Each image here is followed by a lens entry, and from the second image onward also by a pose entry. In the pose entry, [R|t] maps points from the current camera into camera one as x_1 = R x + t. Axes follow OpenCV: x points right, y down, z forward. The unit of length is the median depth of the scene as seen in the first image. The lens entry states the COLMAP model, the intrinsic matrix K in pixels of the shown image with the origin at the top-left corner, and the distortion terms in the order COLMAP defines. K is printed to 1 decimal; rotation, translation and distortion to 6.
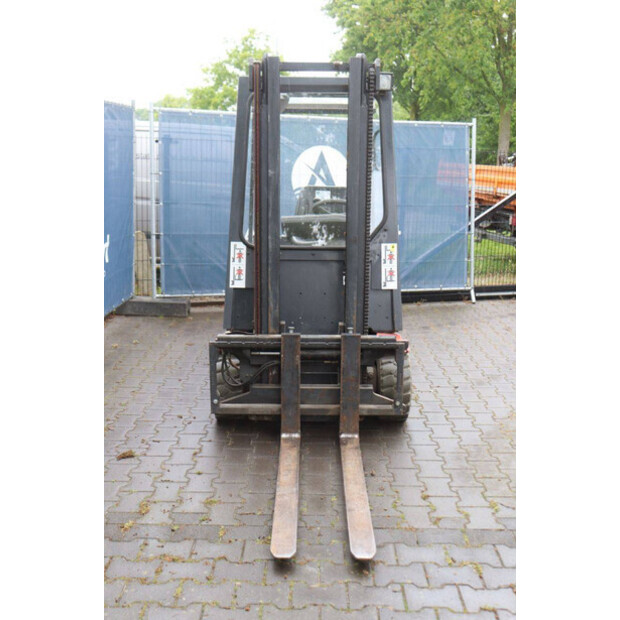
lens RADIAL K [[792.0, 0, 305.0], [0, 792.0, 311.8], [0, 0, 1]] dist [0.056650, 0.000000]
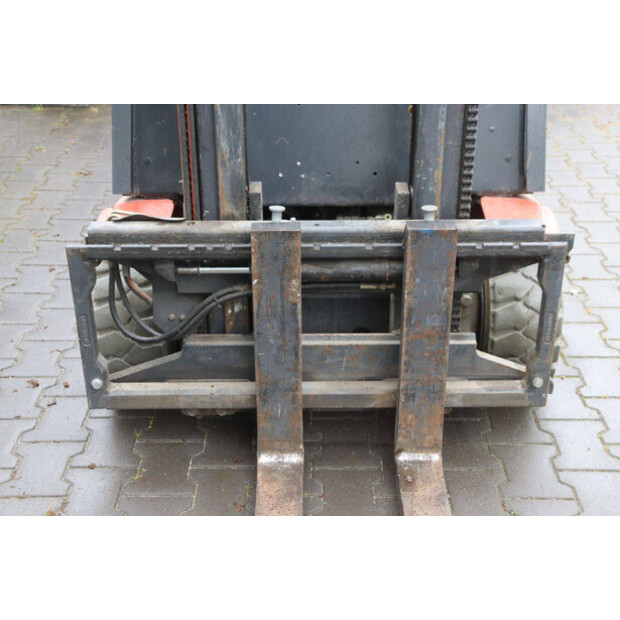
lens RADIAL K [[951.6, 0, 309.6], [0, 951.6, 312.9], [0, 0, 1]] dist [0.129477, 0.000000]
pose [[0.999856, -0.014202, 0.009269, -0.006175], [0.011230, 0.963992, 0.265695, -0.053202], [-0.012709, -0.265553, 0.964012, 0.526063]]
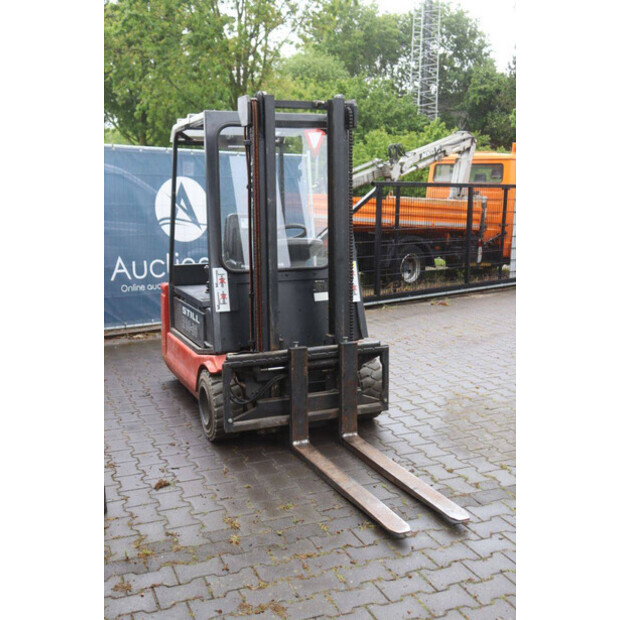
lens RADIAL K [[792.0, 0, 308.2], [0, 792.0, 309.4], [0, 0, 1]] dist [0.056650, 0.000000]
pose [[0.917791, -0.082271, 0.388446, -0.410709], [0.097248, 0.995079, -0.019016, -0.002387], [-0.384970, 0.055229, 0.921275, -0.007561]]
